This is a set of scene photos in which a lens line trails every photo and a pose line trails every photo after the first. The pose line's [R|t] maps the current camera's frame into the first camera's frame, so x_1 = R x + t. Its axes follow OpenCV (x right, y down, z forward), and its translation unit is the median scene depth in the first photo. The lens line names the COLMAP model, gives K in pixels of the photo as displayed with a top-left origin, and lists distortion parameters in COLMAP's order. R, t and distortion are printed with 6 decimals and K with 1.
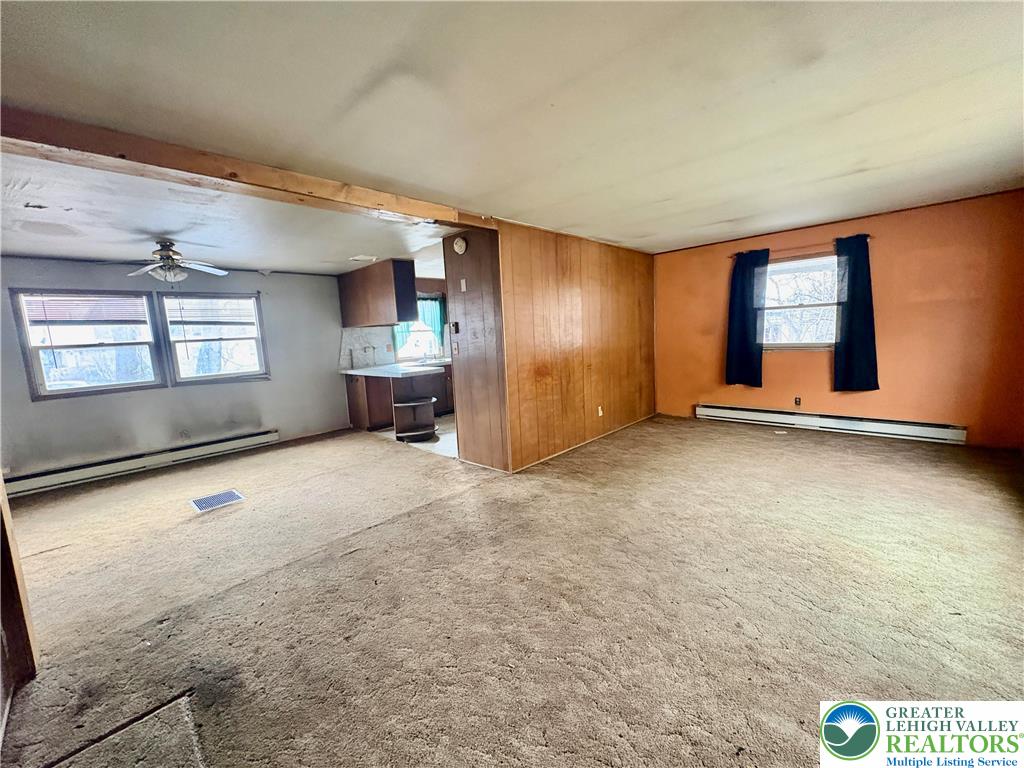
lens RADIAL K [[409.5, 0, 515.0], [0, 409.5, 387.7], [0, 0, 1]] dist [0.003689, 0.000477]
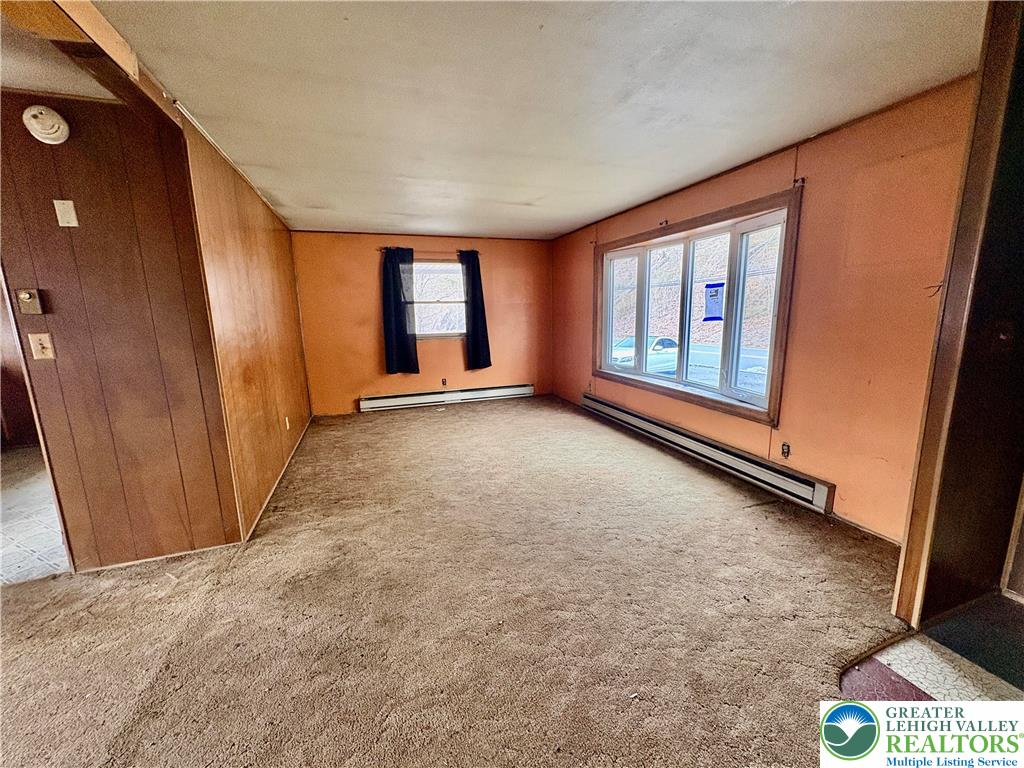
lens RADIAL K [[409.5, 0, 514.2], [0, 409.5, 383.6], [0, 0, 1]] dist [0.003689, 0.000477]
pose [[0.456390, -0.113739, 0.882480, -0.316183], [0.117507, 0.990814, 0.066931, -0.020373], [-0.881987, 0.073151, 0.465562, 0.305289]]
